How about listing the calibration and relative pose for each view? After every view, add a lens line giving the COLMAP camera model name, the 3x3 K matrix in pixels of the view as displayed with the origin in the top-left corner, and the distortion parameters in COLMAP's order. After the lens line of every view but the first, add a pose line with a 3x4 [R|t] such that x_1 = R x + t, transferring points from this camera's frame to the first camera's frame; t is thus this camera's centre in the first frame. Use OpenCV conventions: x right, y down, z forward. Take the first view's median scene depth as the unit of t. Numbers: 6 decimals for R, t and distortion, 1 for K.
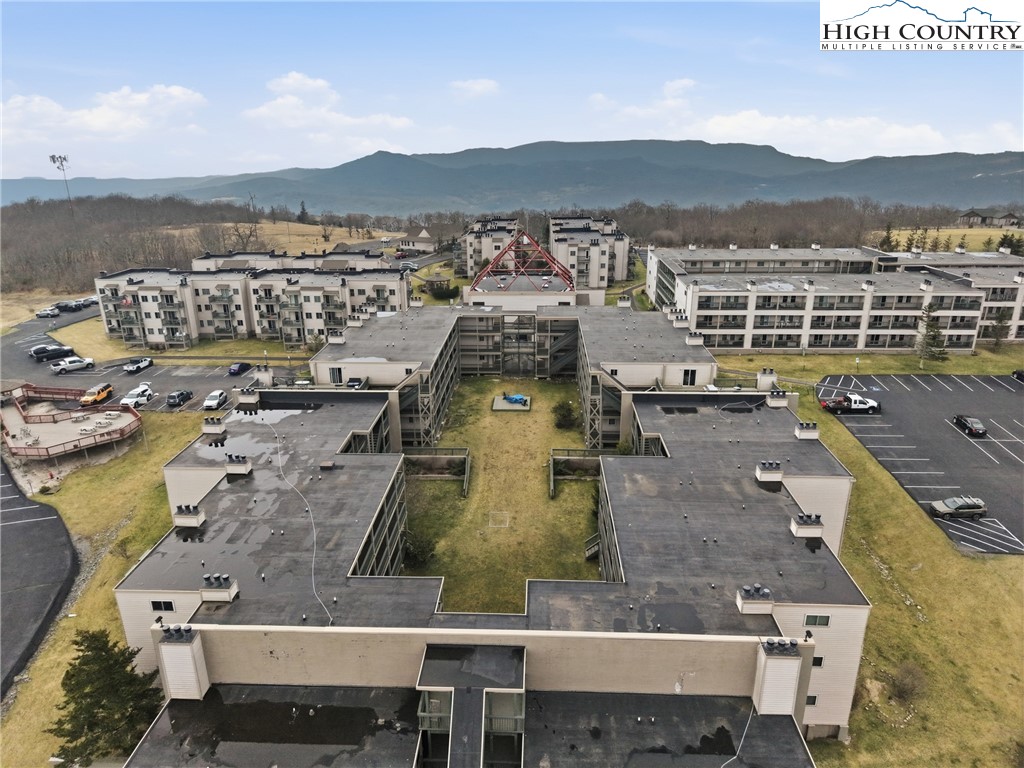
lens RADIAL K [[687.0, 0, 517.2], [0, 687.0, 381.1], [0, 0, 1]] dist [-0.003855, -0.003979]
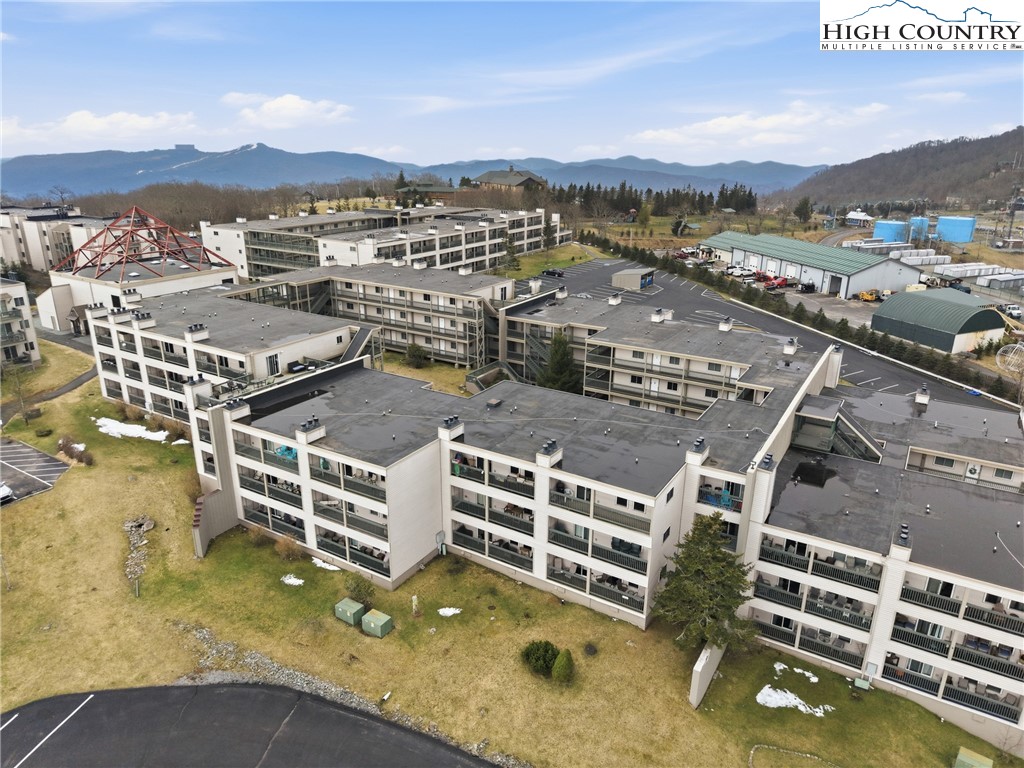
lens RADIAL K [[687.0, 0, 519.2], [0, 687.0, 388.7], [0, 0, 1]] dist [-0.003855, -0.003979]
pose [[0.488793, -0.279635, 0.826369, -0.749766], [0.269703, 0.949271, 0.161696, -0.032409], [-0.829663, 0.143838, 0.539416, 0.304271]]
